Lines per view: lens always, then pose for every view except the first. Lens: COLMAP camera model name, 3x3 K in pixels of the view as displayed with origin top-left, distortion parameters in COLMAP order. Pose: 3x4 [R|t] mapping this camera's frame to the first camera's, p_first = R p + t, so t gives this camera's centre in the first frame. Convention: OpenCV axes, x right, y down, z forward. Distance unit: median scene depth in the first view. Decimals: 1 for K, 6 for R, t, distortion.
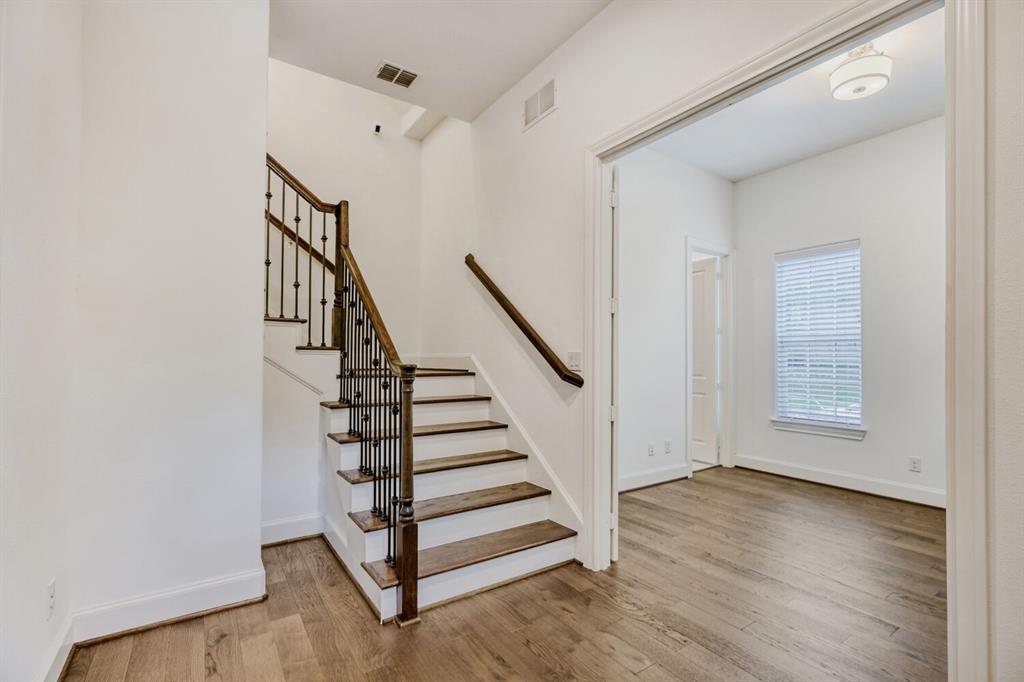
lens RADIAL K [[463.1, 0, 510.5], [0, 463.1, 336.9], [0, 0, 1]] dist [0.001148, 0.000438]
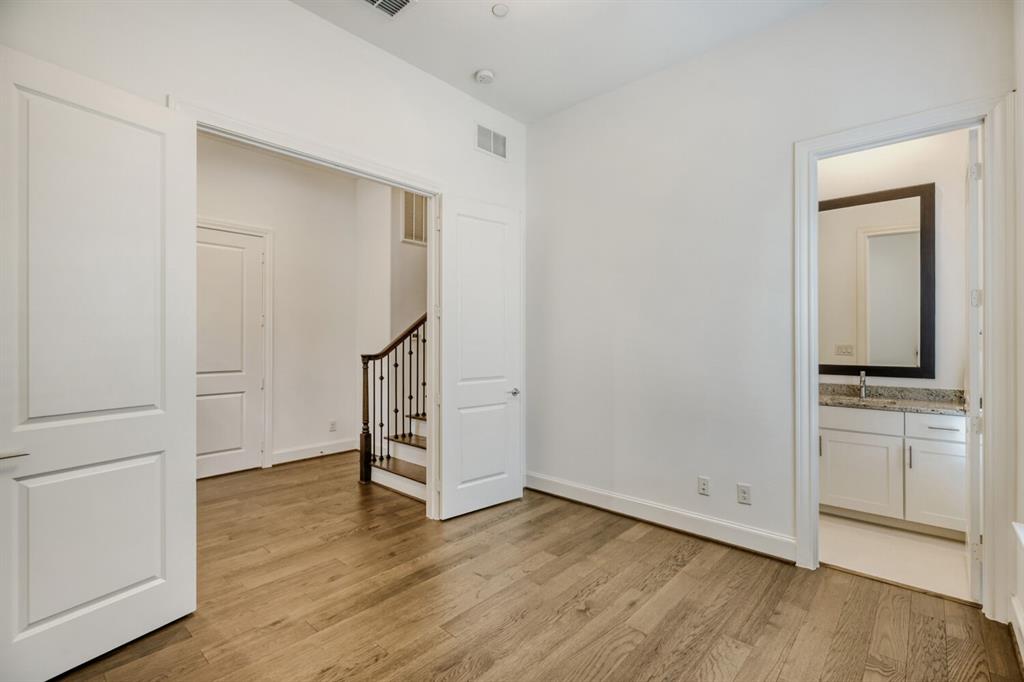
lens RADIAL K [[445.6, 0, 514.4], [0, 445.6, 336.3], [0, 0, 1]] dist [-0.000261, -0.000038]
pose [[0.259741, -0.013667, -0.965582, 1.095015], [0.042326, 0.999100, -0.002756, 0.003845], [0.964750, -0.040153, 0.260086, 0.685137]]
